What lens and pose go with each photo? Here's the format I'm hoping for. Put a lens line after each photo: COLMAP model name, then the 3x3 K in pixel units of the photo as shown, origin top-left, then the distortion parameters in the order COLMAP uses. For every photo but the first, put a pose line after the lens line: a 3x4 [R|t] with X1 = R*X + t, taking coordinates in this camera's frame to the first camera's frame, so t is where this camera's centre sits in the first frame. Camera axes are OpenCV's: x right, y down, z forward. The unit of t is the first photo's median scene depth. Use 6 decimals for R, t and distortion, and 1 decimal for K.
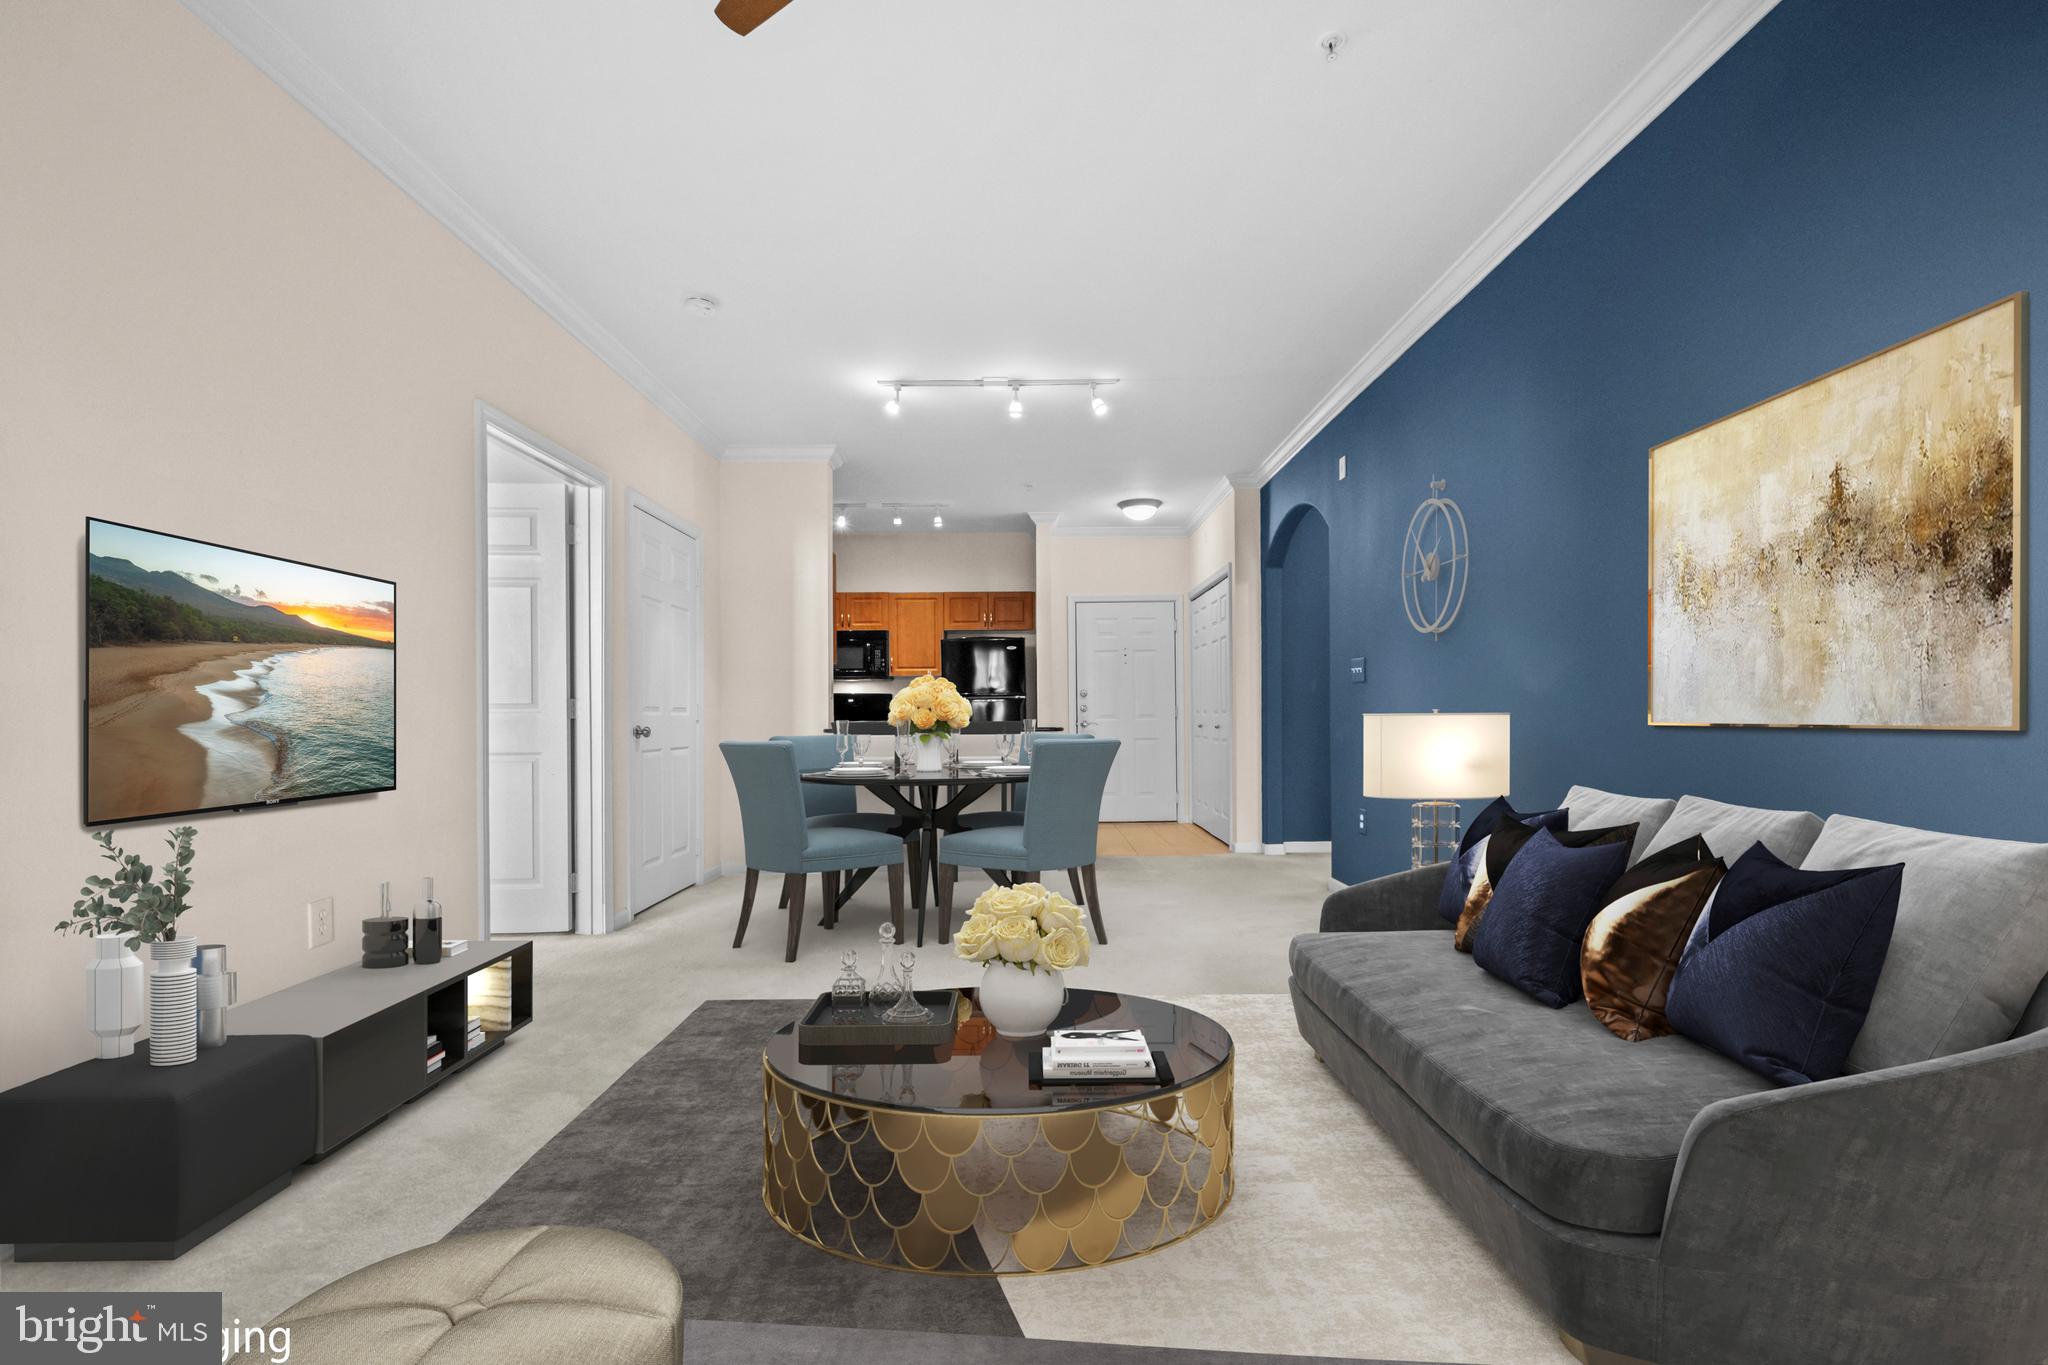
lens RADIAL K [[871.2, 0, 1007.2], [0, 871.2, 725.0], [0, 0, 1]] dist [-0.002344, -0.000354]
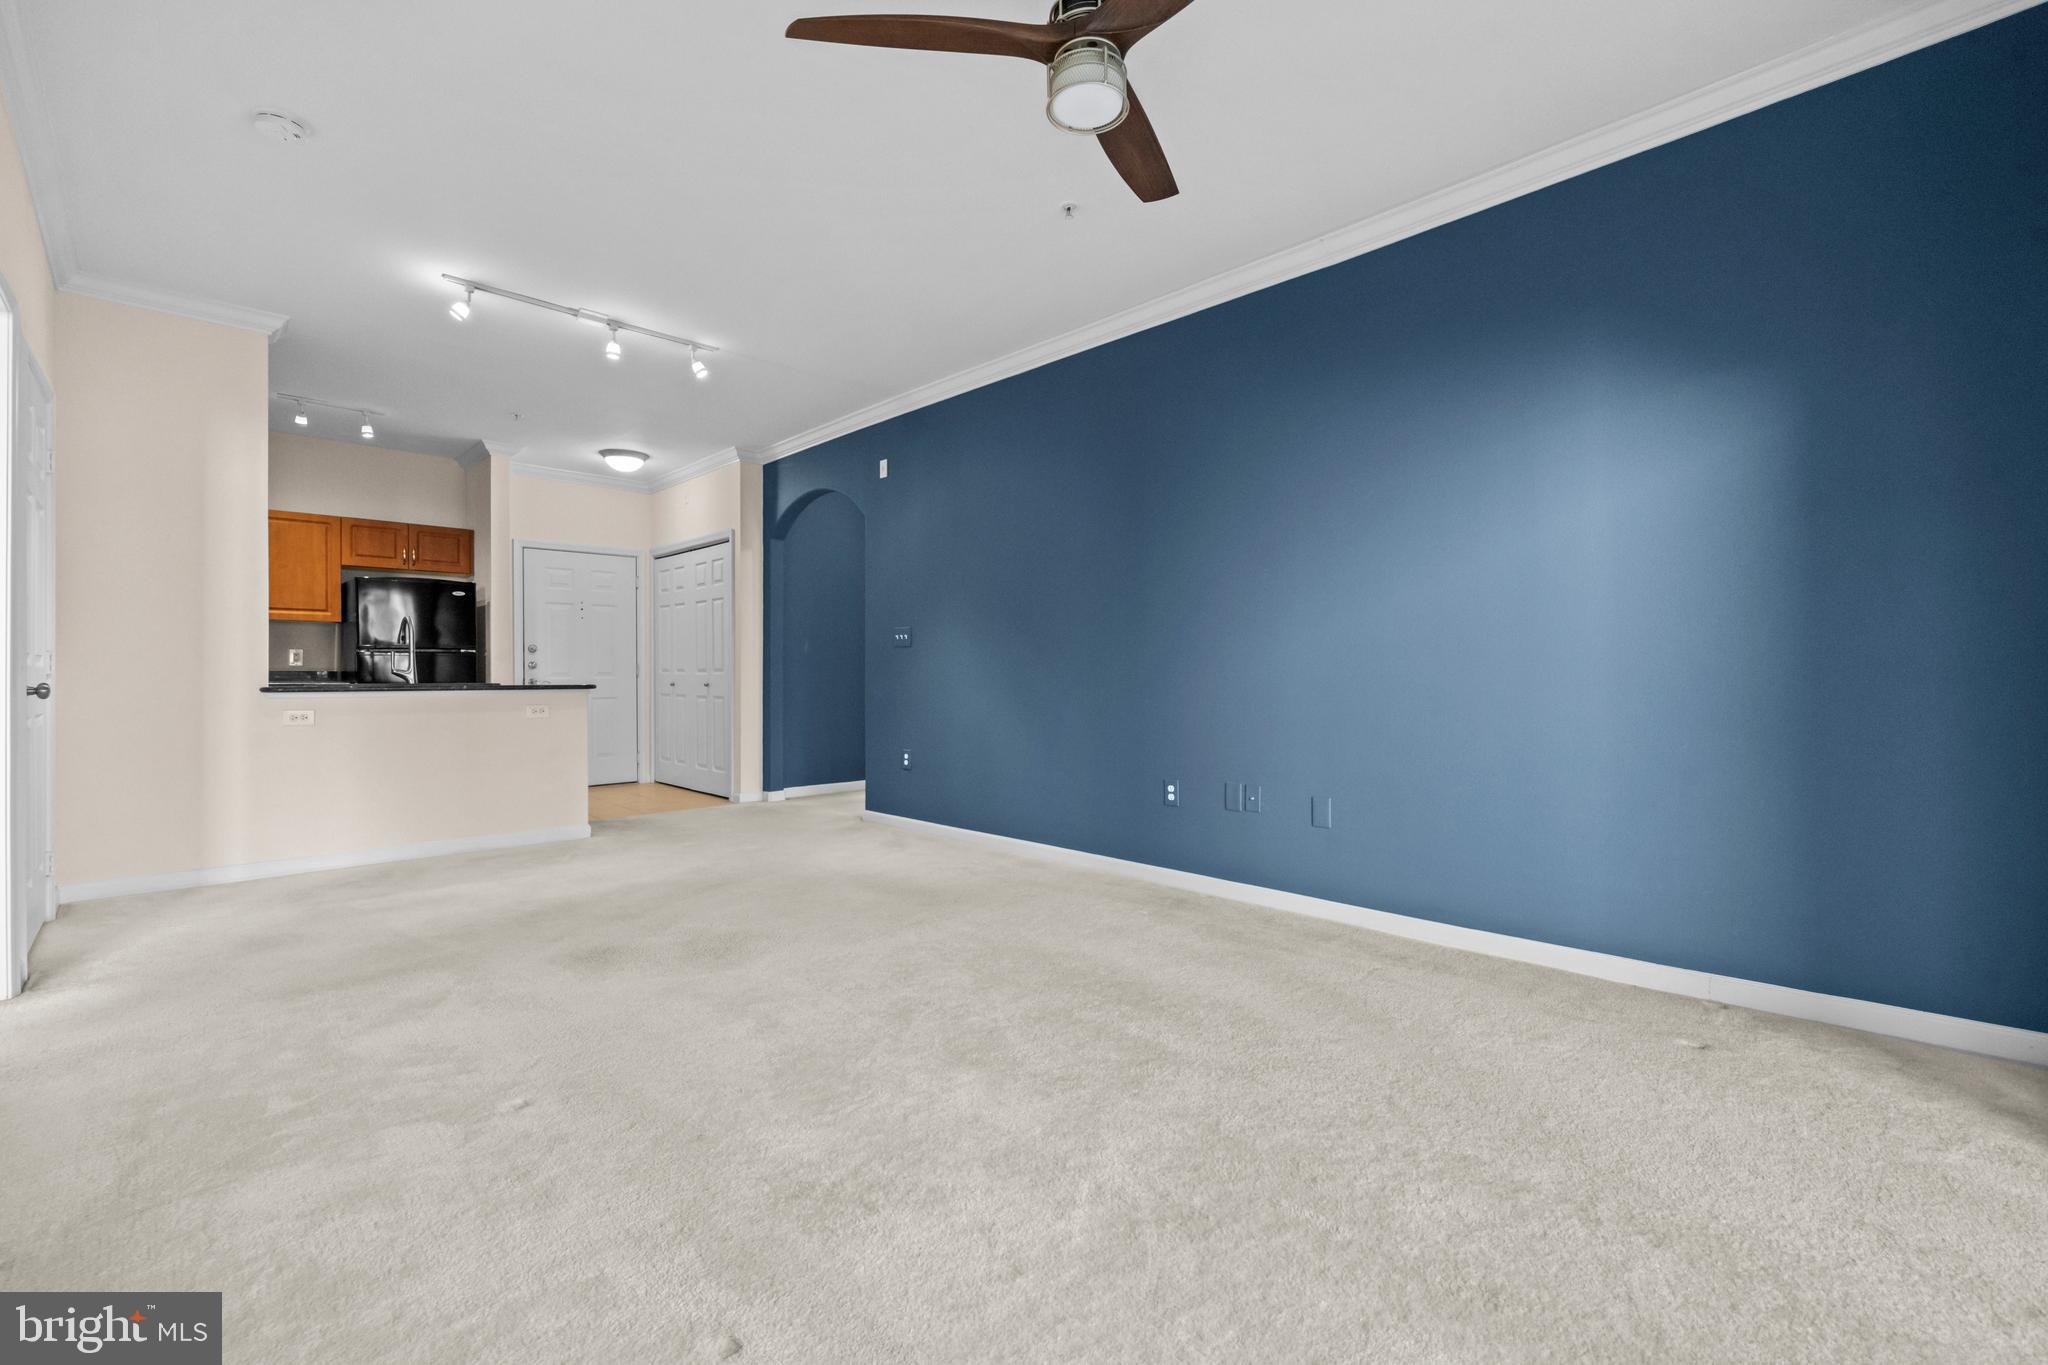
lens RADIAL K [[871.2, 0, 1006.0], [0, 871.2, 674.0], [0, 0, 1]] dist [-0.002344, -0.000354]
pose [[0.720746, 0.008135, 0.693152, -0.234672], [0.002367, 0.999896, -0.014196, 0.005281], [-0.693195, 0.011872, 0.720652, 0.010760]]
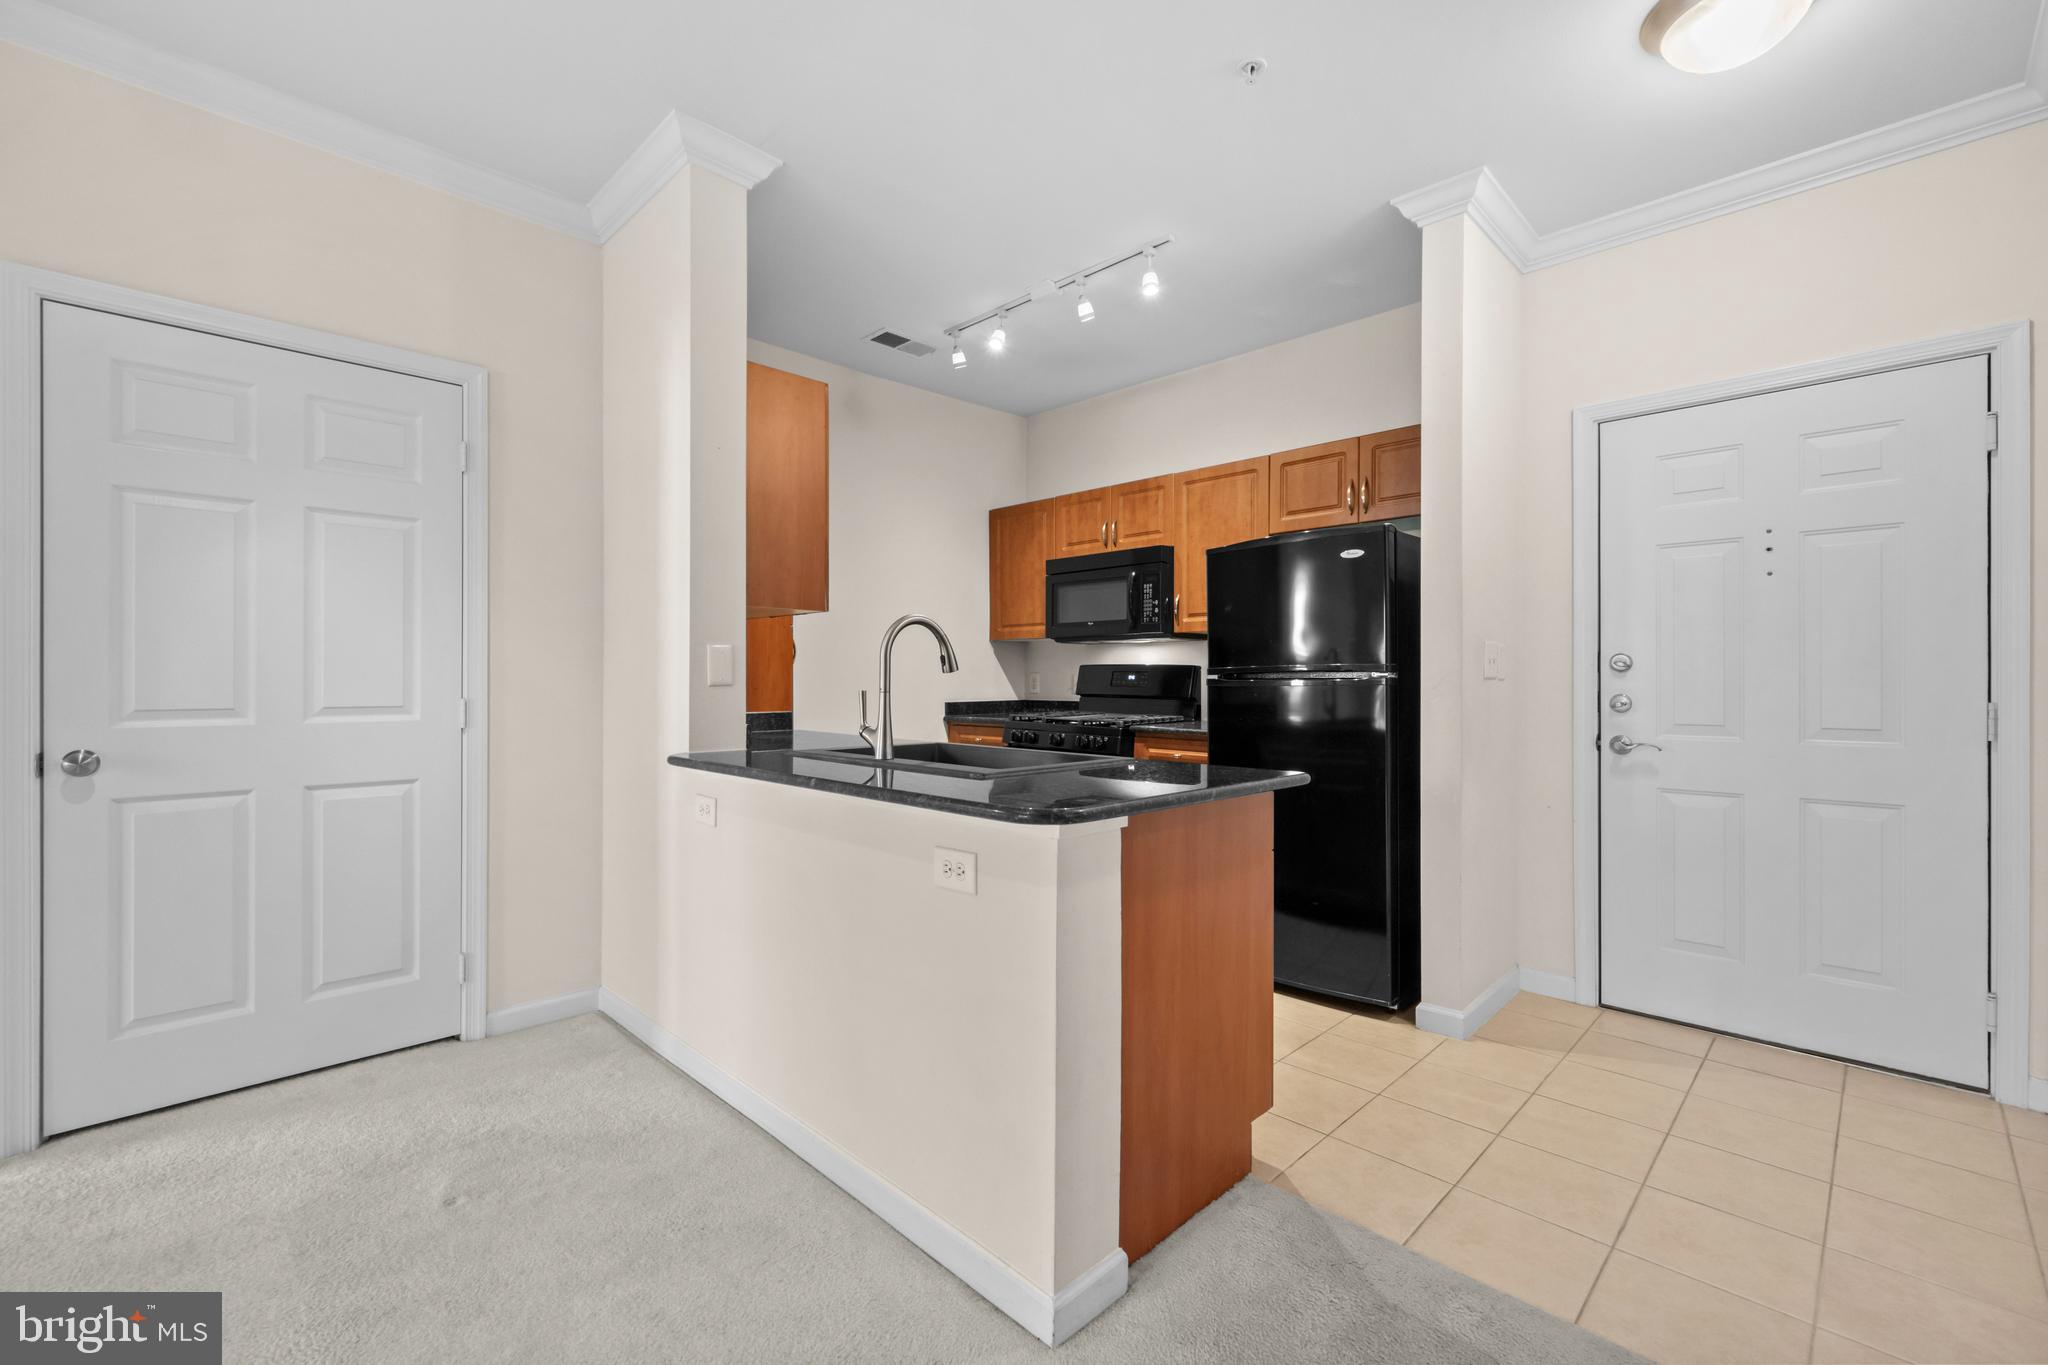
lens RADIAL K [[871.2, 0, 1026.7], [0, 871.2, 676.7], [0, 0, 1]] dist [-0.002344, -0.000354]
pose [[0.712159, 0.006643, -0.701986, 0.213192], [-0.015100, 0.999869, -0.005857, -0.031089], [0.701855, 0.014771, 0.712166, 0.712995]]
